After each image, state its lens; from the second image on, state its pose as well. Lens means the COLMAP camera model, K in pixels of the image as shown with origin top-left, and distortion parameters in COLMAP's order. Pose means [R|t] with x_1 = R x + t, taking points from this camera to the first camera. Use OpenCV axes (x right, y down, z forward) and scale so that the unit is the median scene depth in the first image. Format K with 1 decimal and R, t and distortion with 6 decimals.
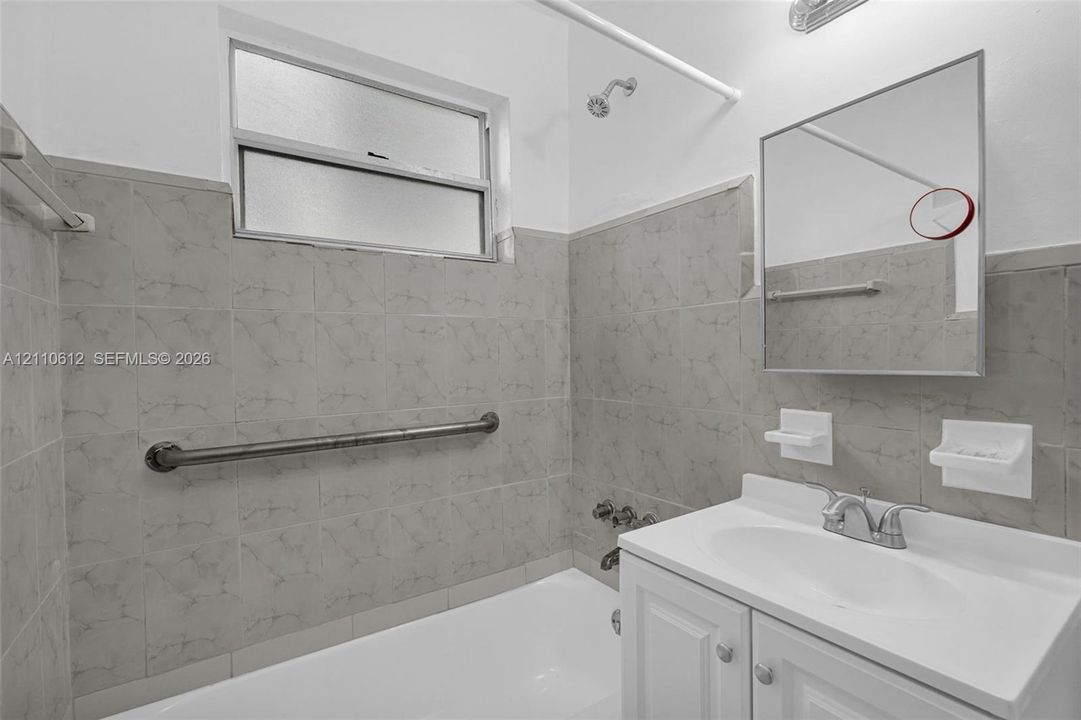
lens RADIAL K [[485.8, 0, 544.8], [0, 485.8, 360.3], [0, 0, 1]] dist [-0.017072, 0.007577]
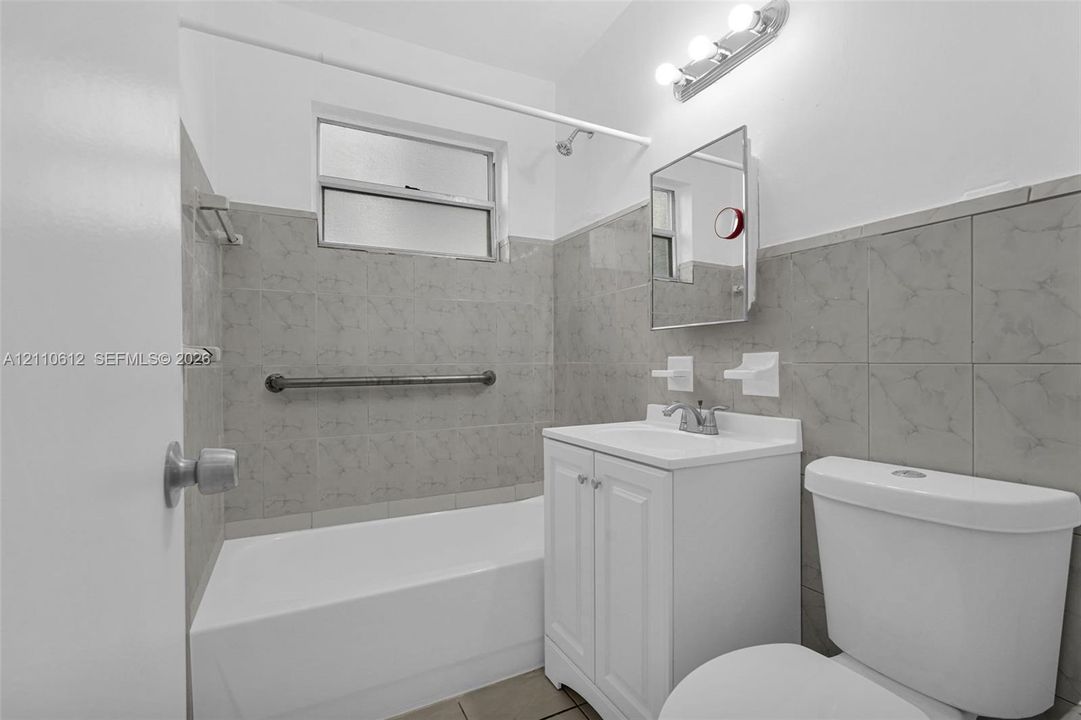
lens RADIAL K [[490.2, 0, 545.3], [0, 490.2, 360.4], [0, 0, 1]] dist [-0.019215, 0.007346]
pose [[0.993061, 0.008731, -0.117273, 0.276534], [-0.010540, 0.999835, -0.014811, 0.129553], [0.117125, 0.015945, 0.992989, -0.480387]]
